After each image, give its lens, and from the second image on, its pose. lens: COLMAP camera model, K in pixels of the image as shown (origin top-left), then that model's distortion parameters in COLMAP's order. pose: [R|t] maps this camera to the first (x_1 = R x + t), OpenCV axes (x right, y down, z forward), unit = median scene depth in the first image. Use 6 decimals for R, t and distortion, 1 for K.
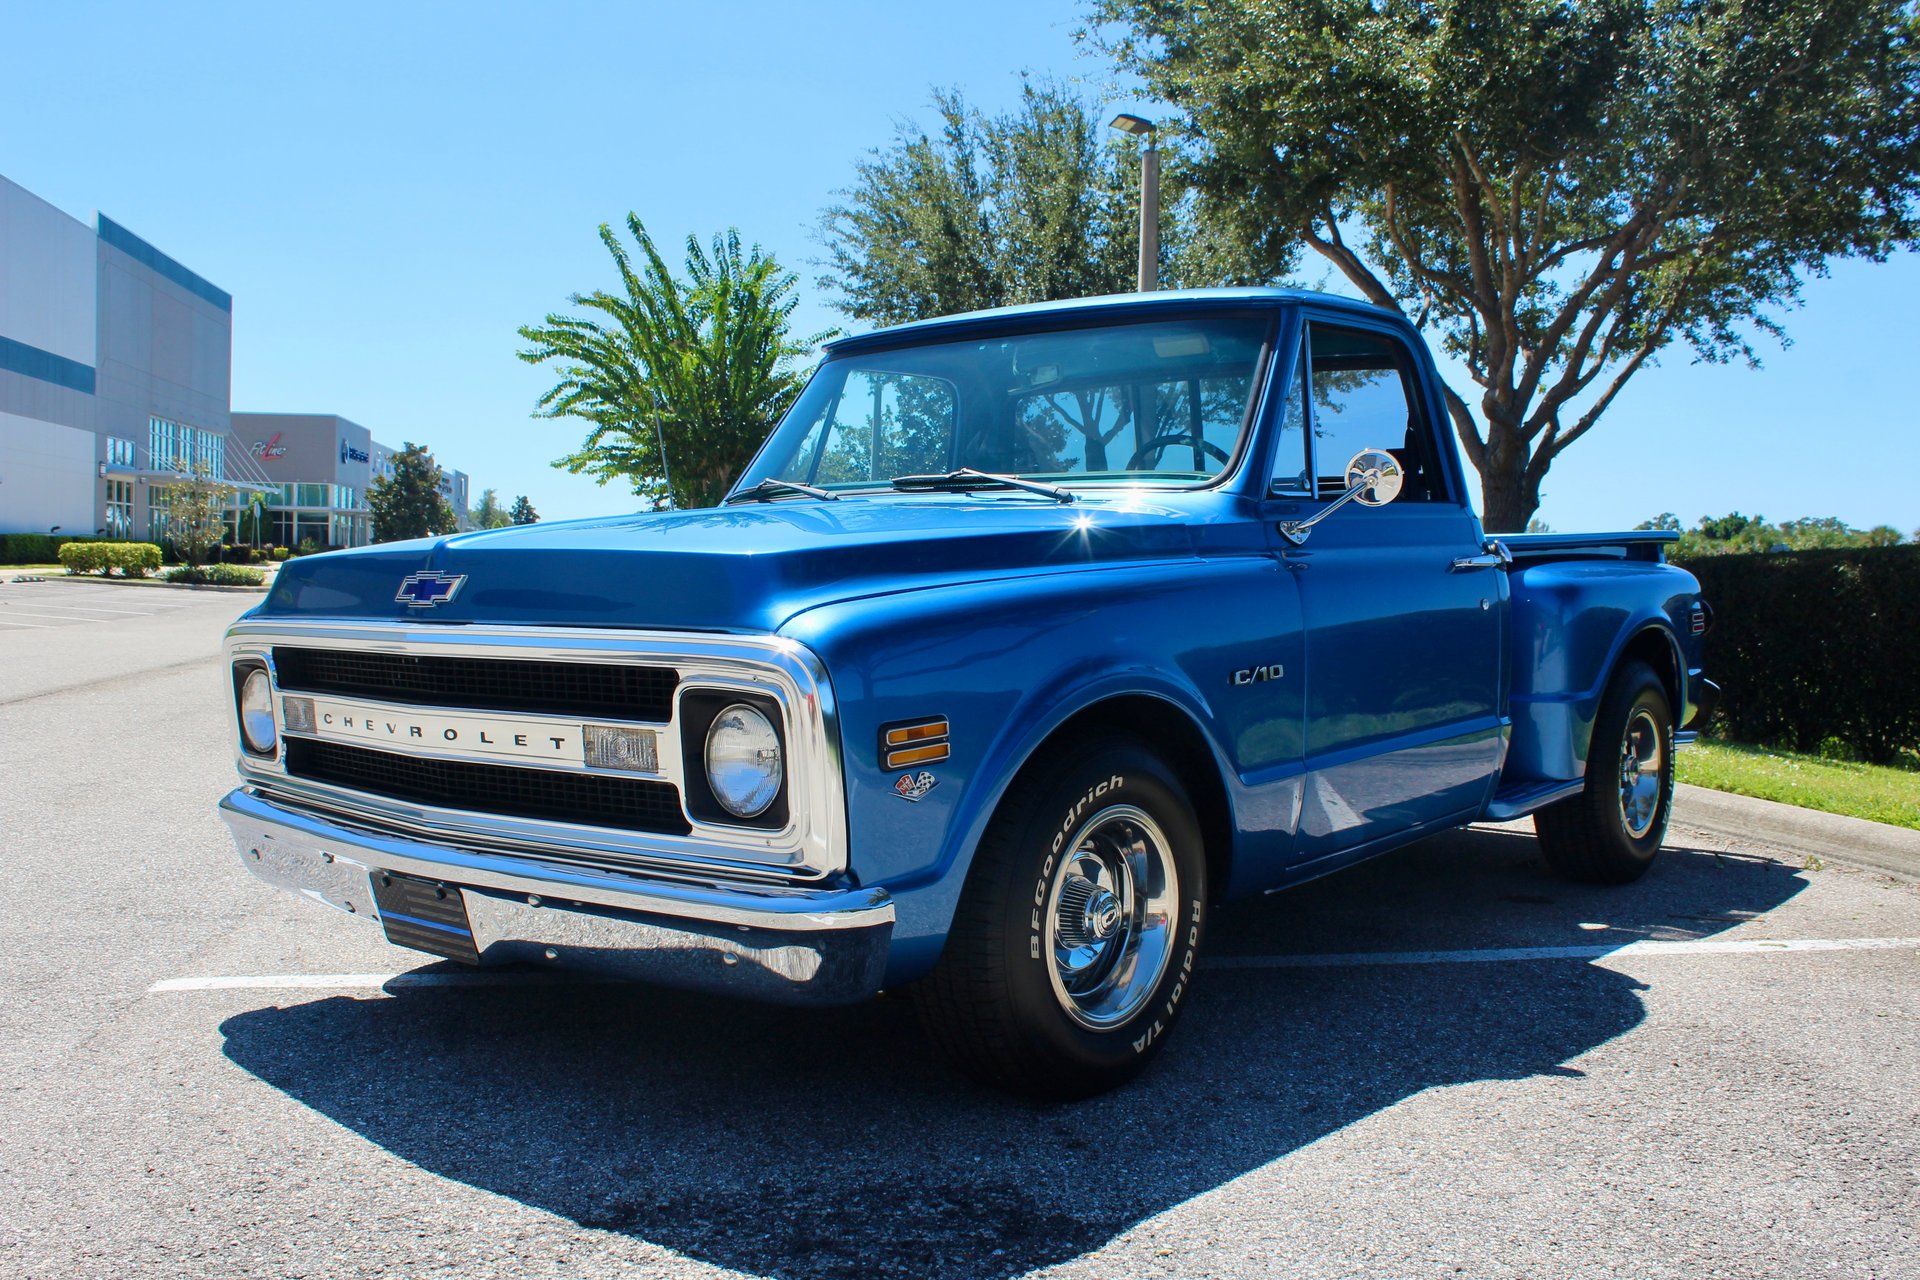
lens RADIAL K [[1759.4, 0, 955.8], [0, 1759.4, 662.6], [0, 0, 1]] dist [-0.100874, 0.000000]
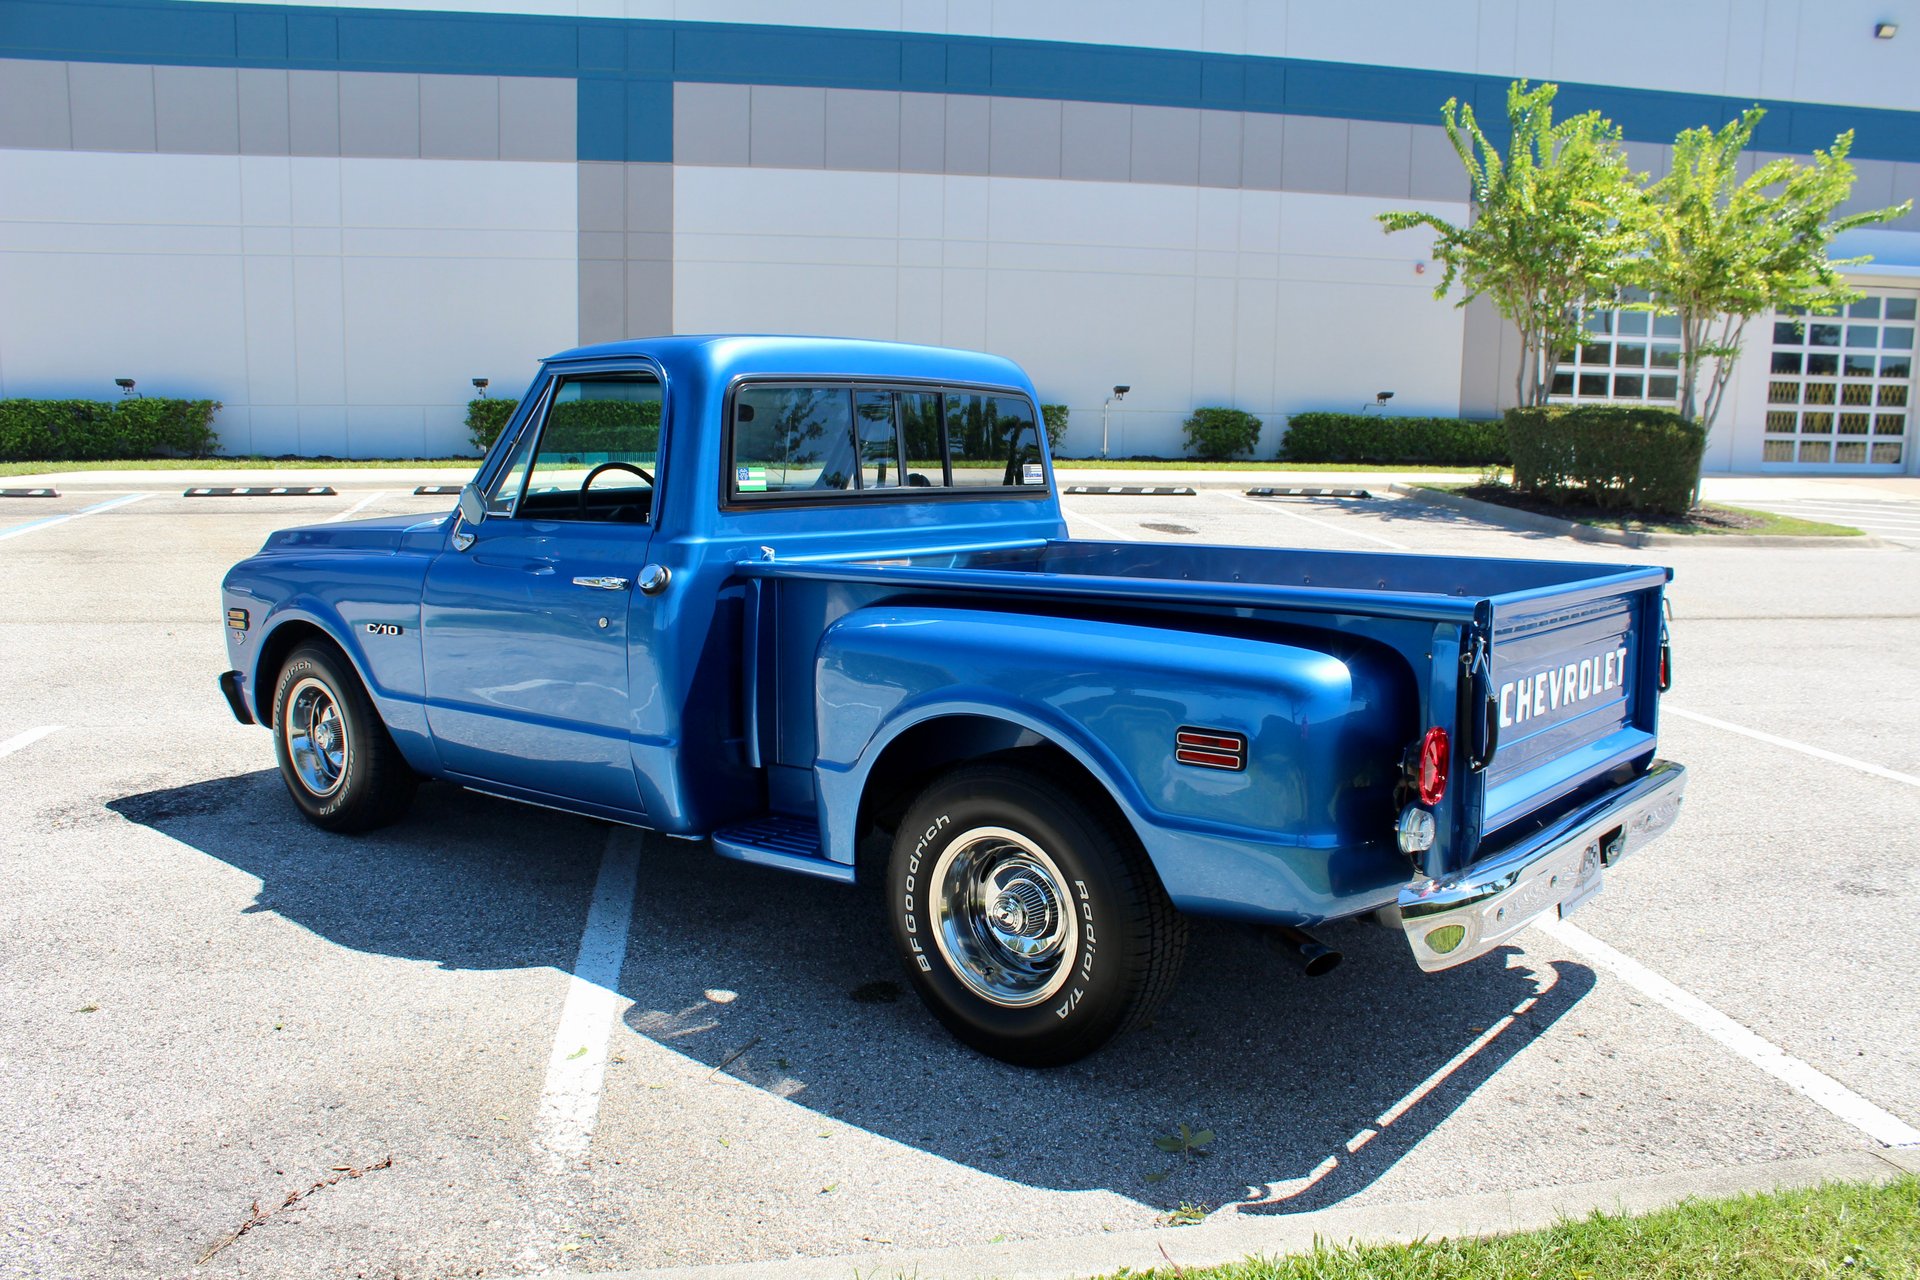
lens RADIAL K [[1598.4, 0, 964.9], [0, 1598.4, 648.7], [0, 0, 1]] dist [-0.159329, 0.130997]
pose [[0.031999, 0.142565, -0.989268, 1.471233], [-0.072618, 0.987491, 0.139960, -0.195920], [0.996846, 0.067360, 0.041952, 1.356974]]
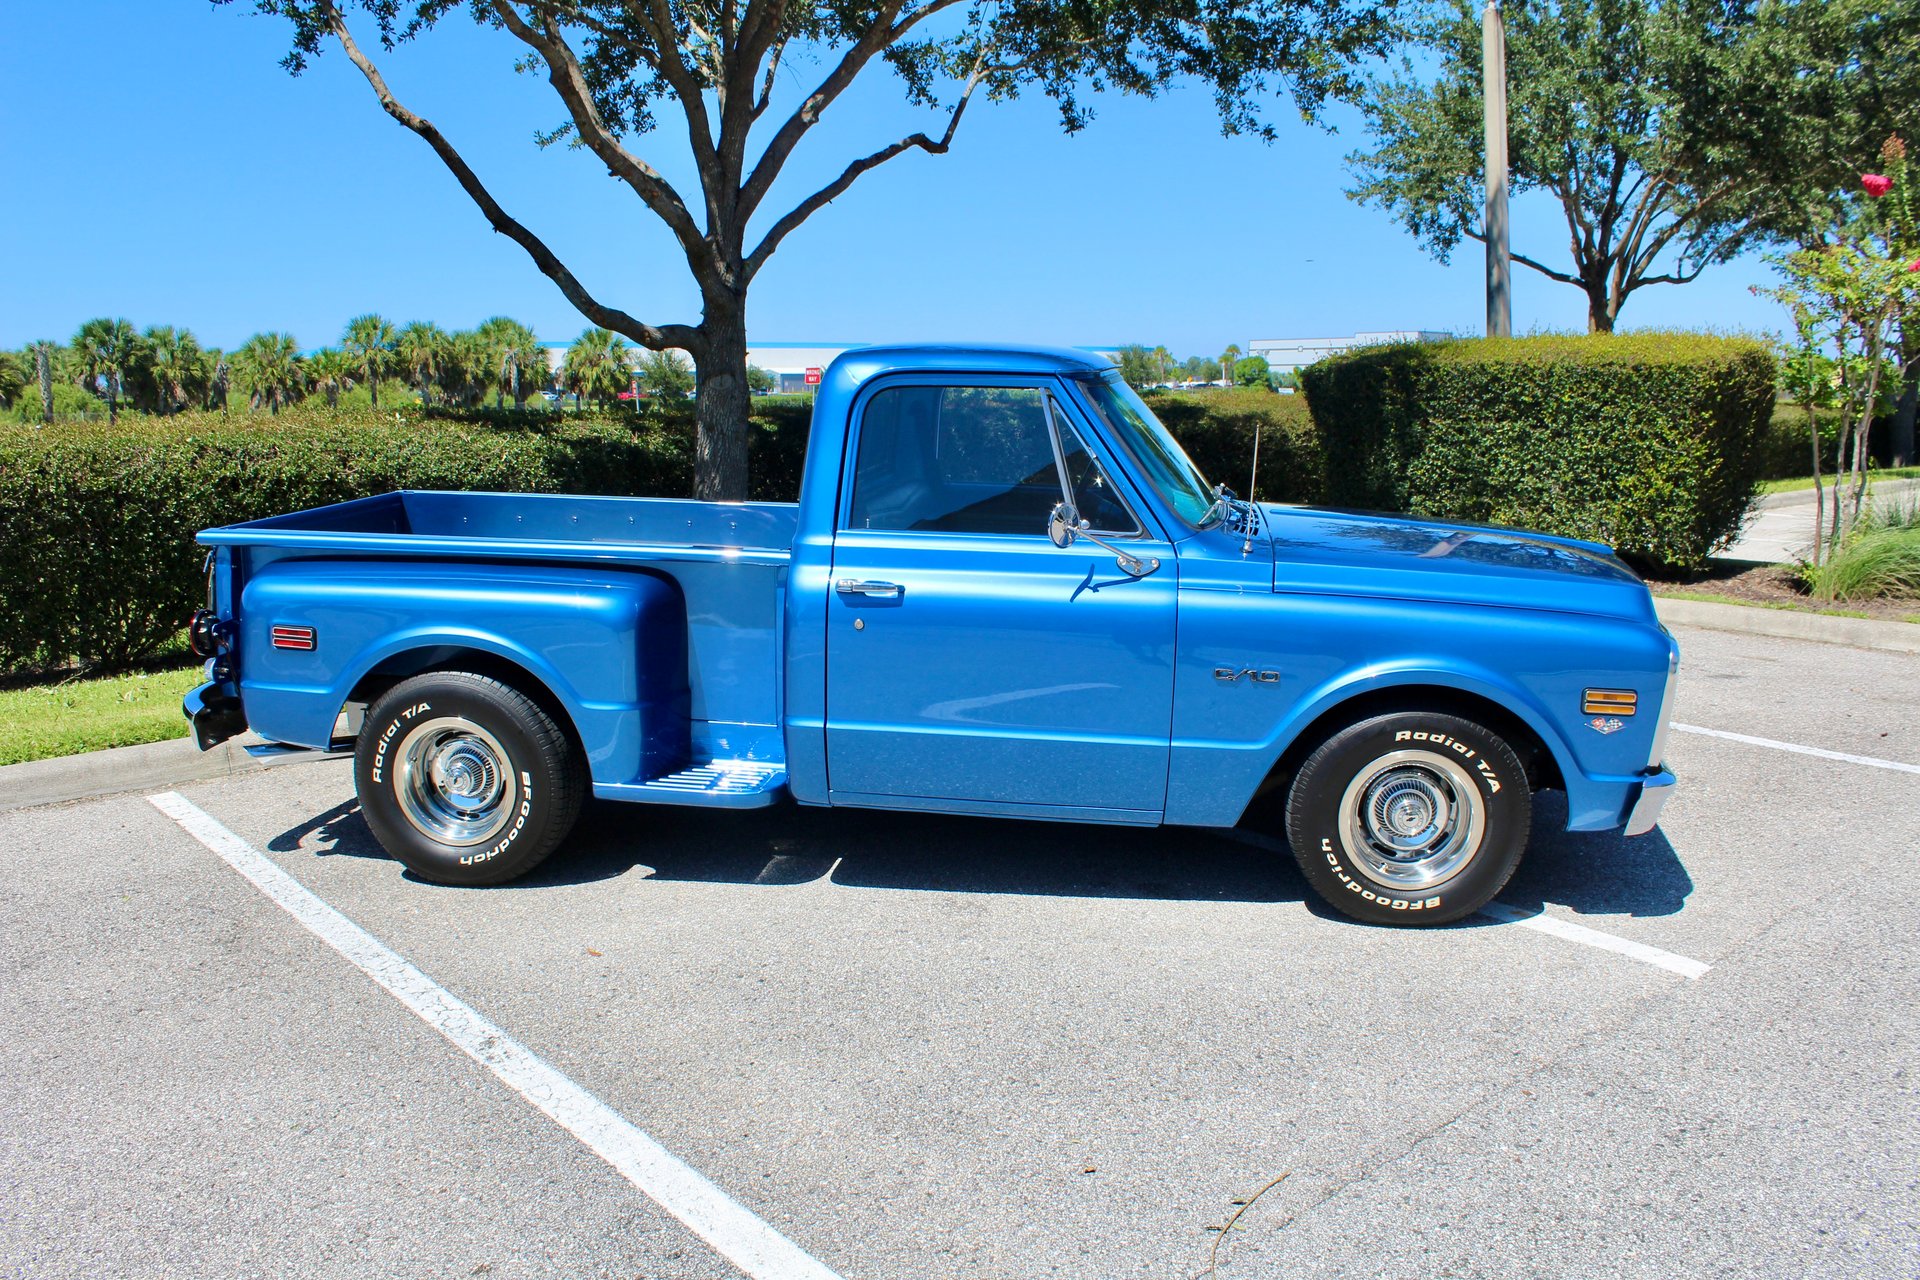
lens RADIAL K [[1598.4, 0, 955.6], [0, 1598.4, 656.3], [0, 0, 1]] dist [-0.159329, 0.130997]
pose [[-0.534779, -0.155260, 0.830605, -1.095557], [0.049432, 0.975543, 0.214179, -0.286777], [-0.843545, 0.155597, -0.514025, 2.048162]]
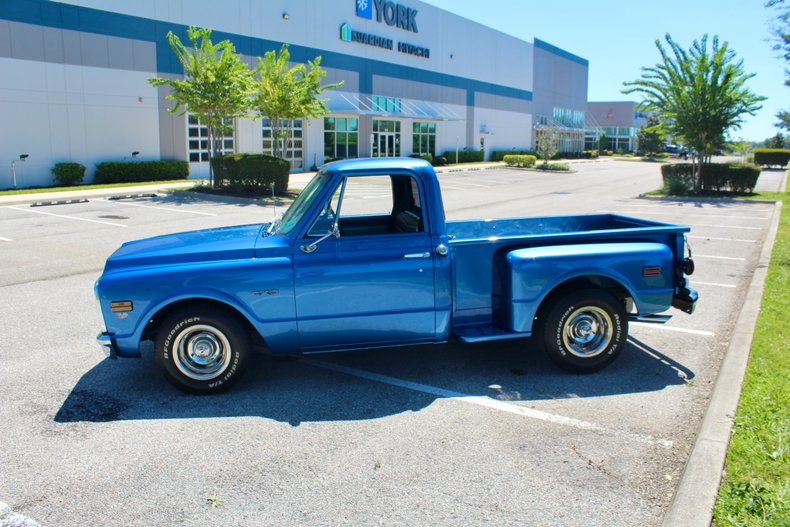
lens RADIAL K [[657.7, 0, 394.3], [0, 657.7, 257.4], [0, 0, 1]] dist [-0.159329, 0.130997]
pose [[0.743555, 0.093883, -0.662051, 1.135721], [-0.023657, 0.993168, 0.114269, -0.203375], [0.668256, -0.069303, 0.740696, 0.190963]]
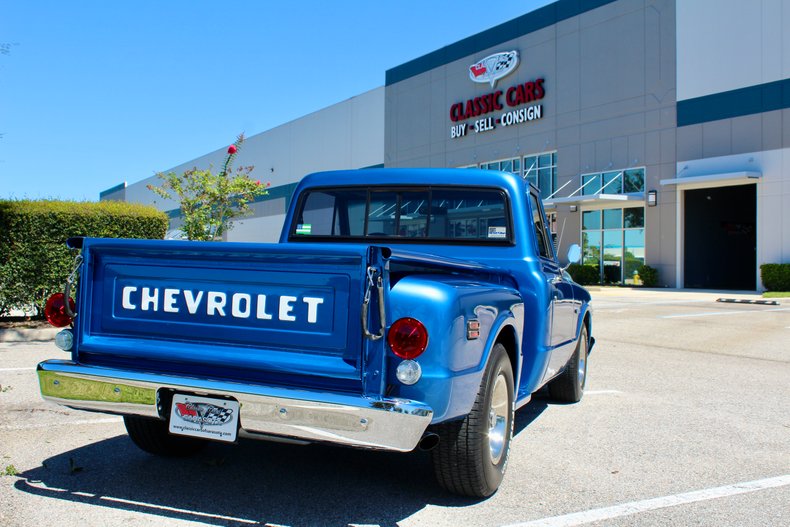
lens RADIAL K [[805.0, 0, 393.0], [0, 805.0, 262.9], [0, 0, 1]] dist [-0.093054, 0.000000]
pose [[-0.938416, -0.031768, -0.344045, 0.652782], [-0.049544, 0.997846, 0.042998, -0.154043], [0.341938, 0.057395, -0.937968, 2.608544]]
